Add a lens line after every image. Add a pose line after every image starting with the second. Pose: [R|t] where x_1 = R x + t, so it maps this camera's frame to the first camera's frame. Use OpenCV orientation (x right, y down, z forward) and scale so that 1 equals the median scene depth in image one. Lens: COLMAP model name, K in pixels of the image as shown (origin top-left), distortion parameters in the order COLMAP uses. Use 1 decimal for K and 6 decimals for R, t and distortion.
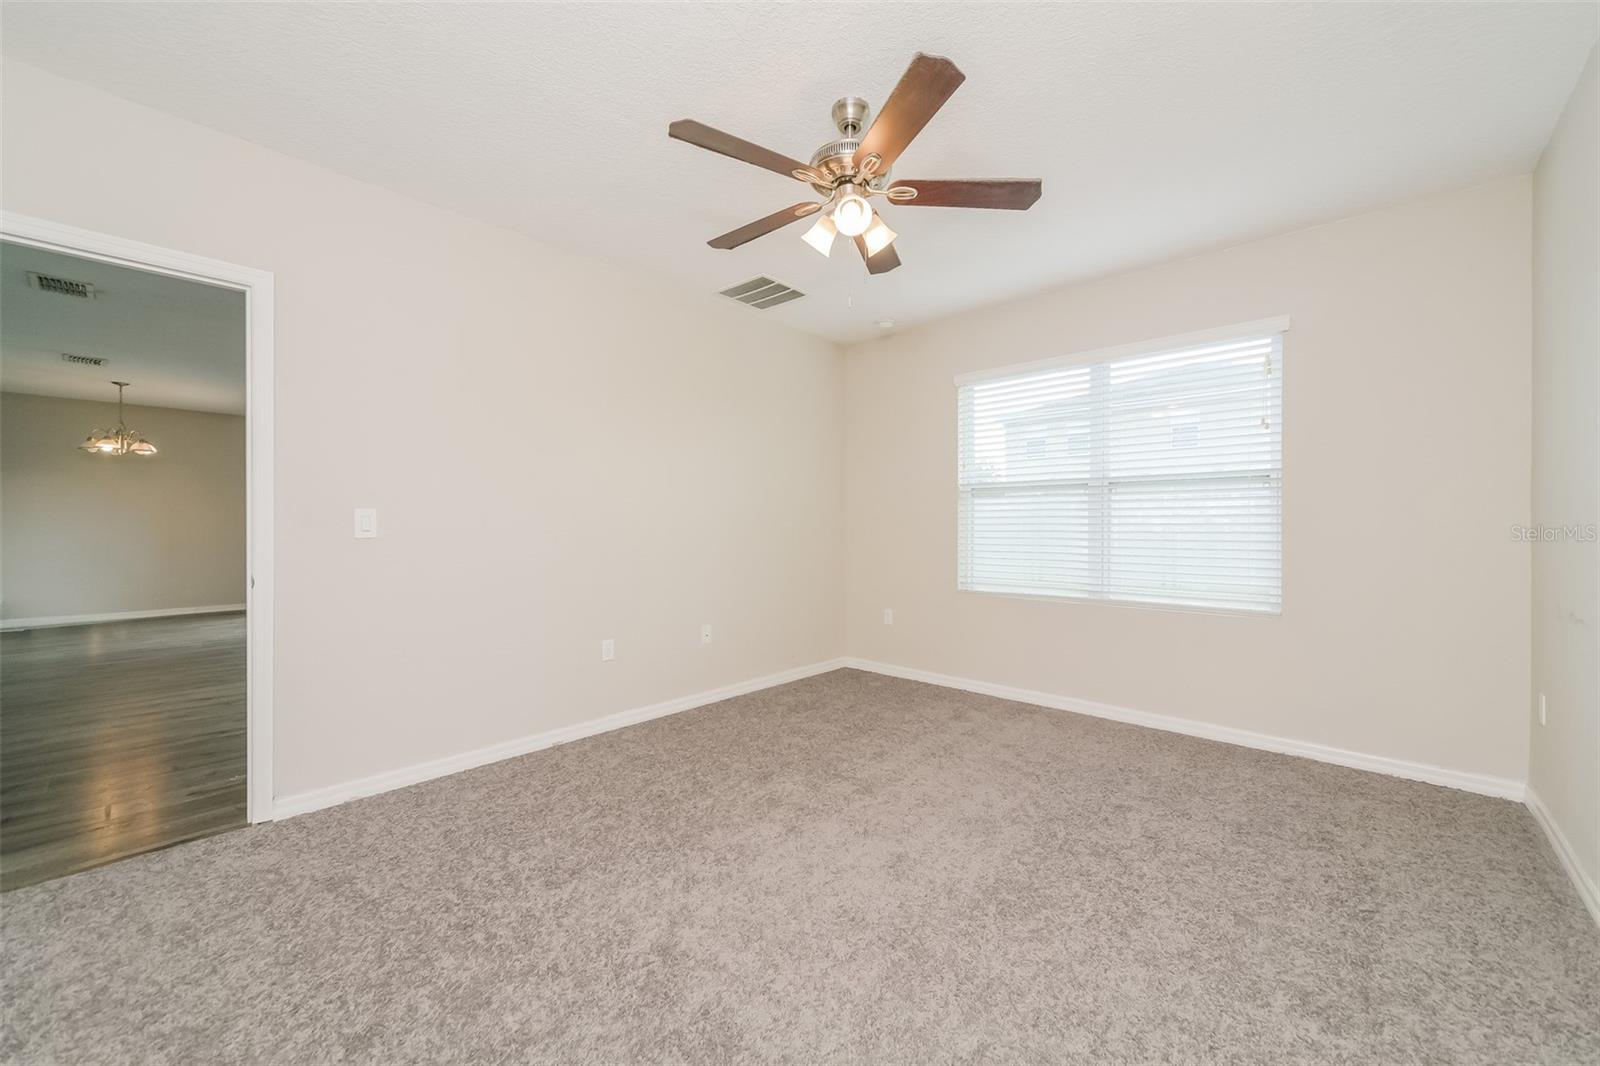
lens RADIAL K [[610.0, 0, 802.6], [0, 610.0, 540.8], [0, 0, 1]] dist [0.000319, 0.000547]
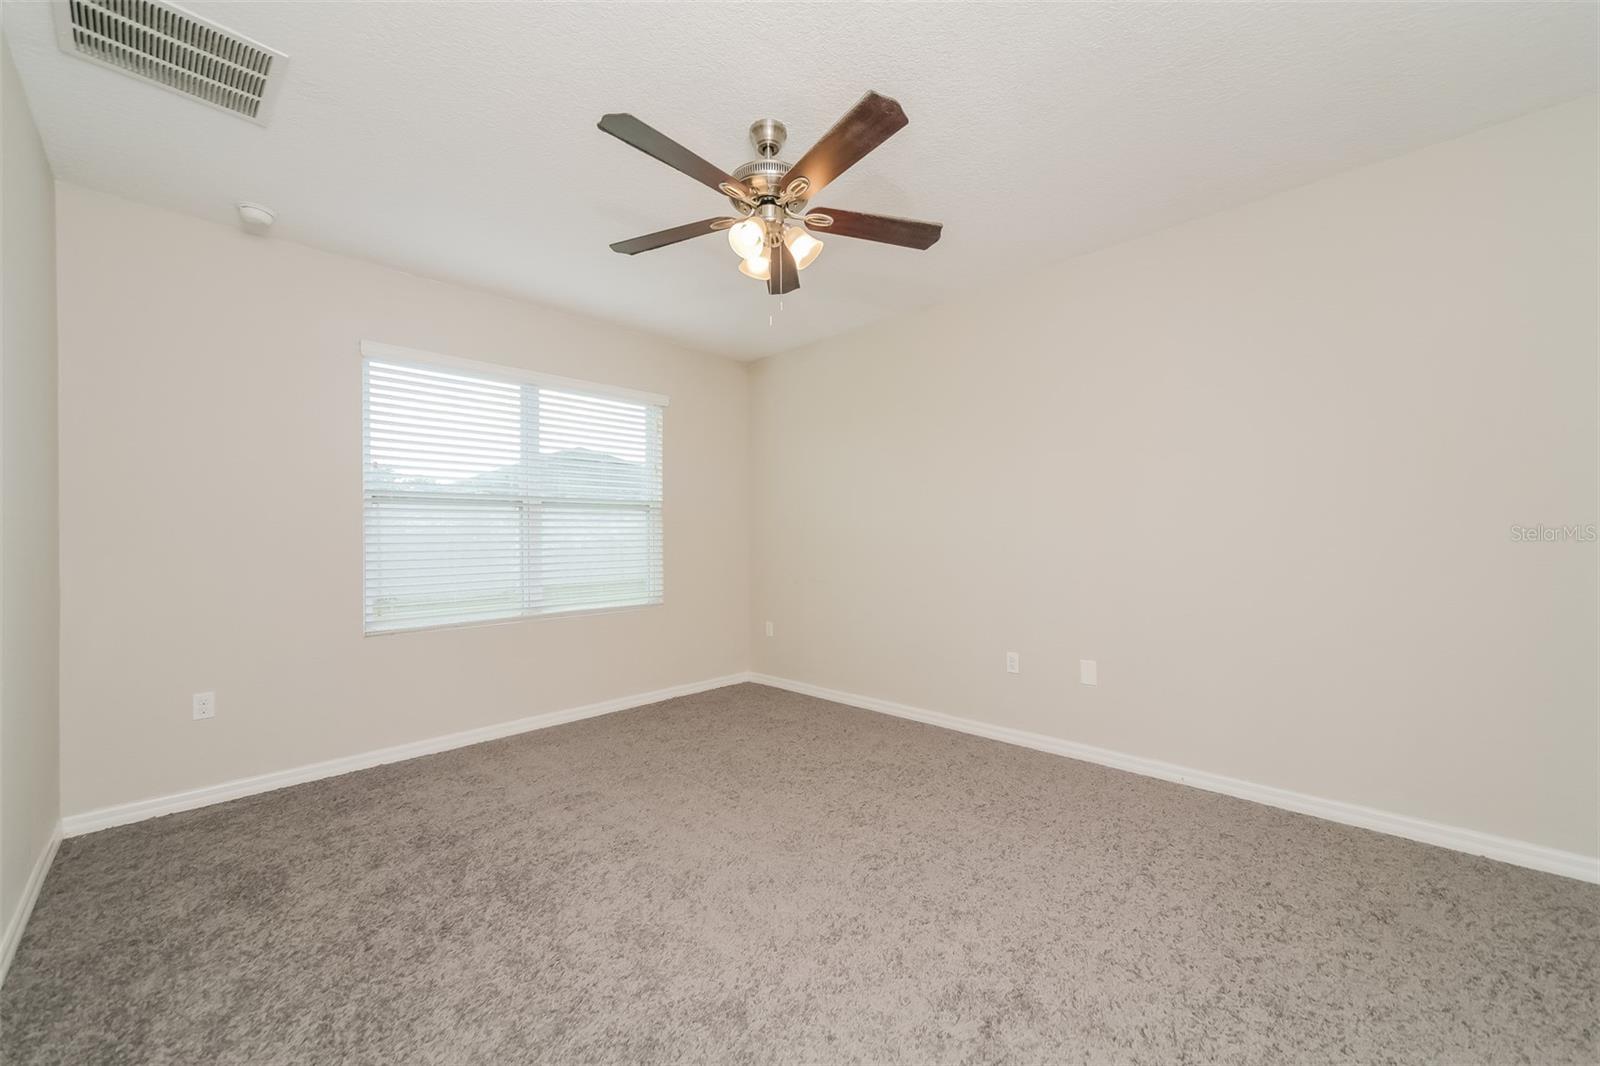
lens RADIAL K [[610.0, 0, 802.6], [0, 610.0, 540.8], [0, 0, 1]] dist [0.000319, 0.000547]
pose [[0.032401, 0.001634, 0.999474, -0.543803], [0.040415, 0.999179, -0.002944, -0.007427], [-0.998658, 0.040489, 0.032309, 0.537701]]
